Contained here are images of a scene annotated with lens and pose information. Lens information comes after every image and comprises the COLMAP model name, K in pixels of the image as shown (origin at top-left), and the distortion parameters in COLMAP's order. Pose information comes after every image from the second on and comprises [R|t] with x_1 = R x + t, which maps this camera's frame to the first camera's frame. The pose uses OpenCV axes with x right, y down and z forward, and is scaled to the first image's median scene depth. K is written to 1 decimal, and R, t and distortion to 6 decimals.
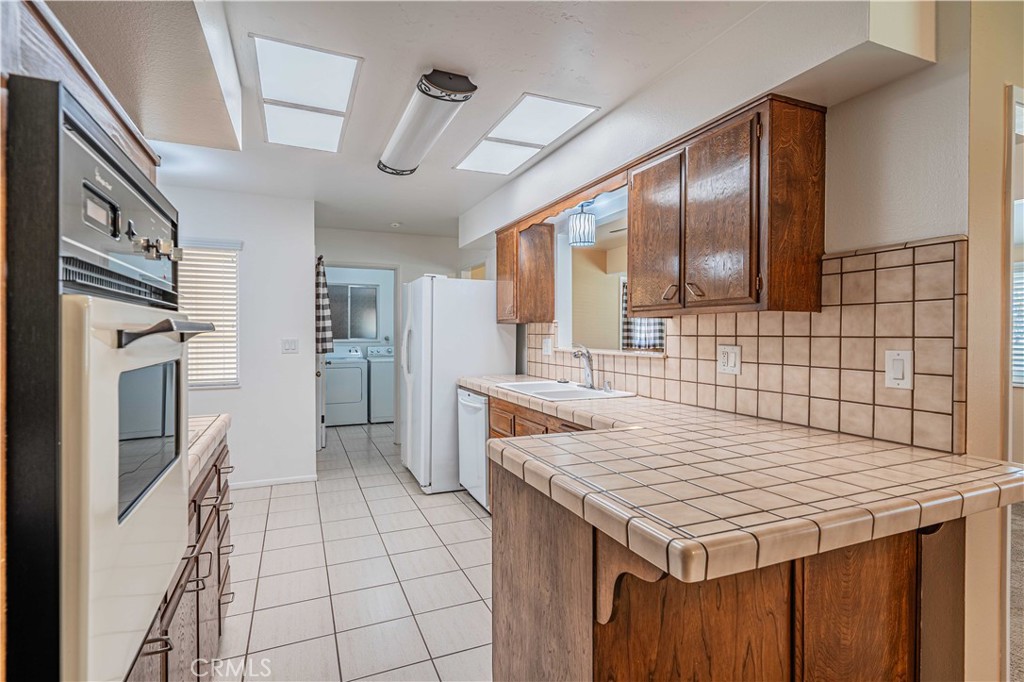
lens RADIAL K [[491.8, 0, 513.7], [0, 491.8, 341.3], [0, 0, 1]] dist [-0.000103, -0.001557]
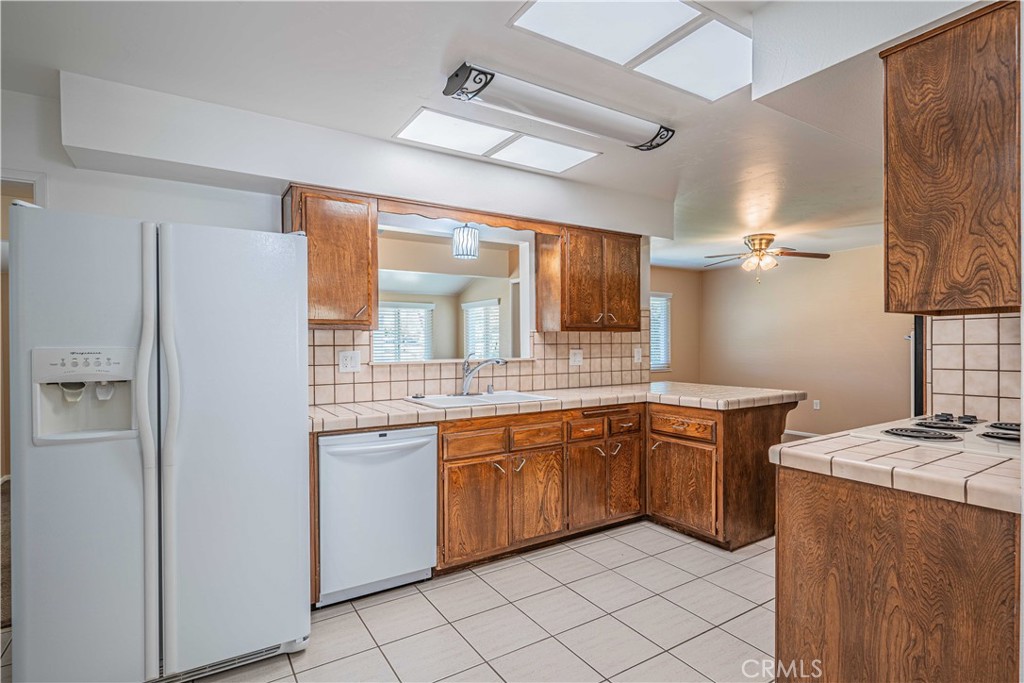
lens RADIAL K [[491.8, 0, 506.6], [0, 491.8, 342.7], [0, 0, 1]] dist [-0.000103, -0.001557]
pose [[-0.129363, -0.011379, 0.991532, -0.889013], [0.014649, 0.999803, 0.013385, -0.029259], [-0.991489, 0.016257, -0.129171, 1.037331]]
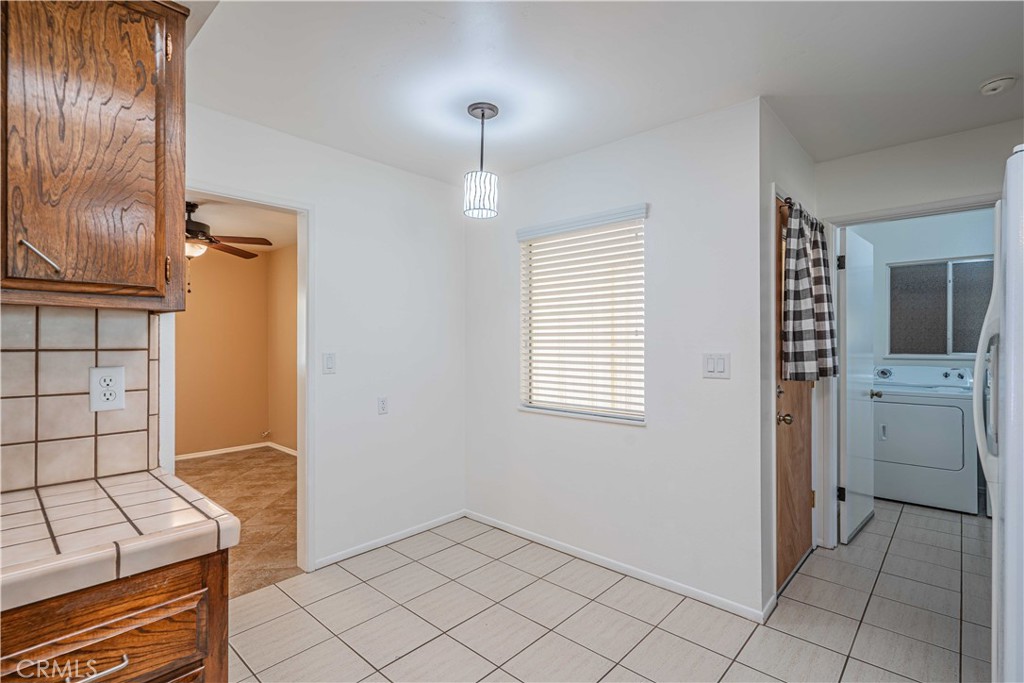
lens RADIAL K [[491.8, 0, 509.8], [0, 491.8, 340.9], [0, 0, 1]] dist [-0.000103, -0.001557]
pose [[0.397704, -0.007472, -0.917484, -0.035379], [-0.014859, 0.999783, -0.014583, -0.010810], [0.917394, 0.019433, 0.397506, 0.739373]]
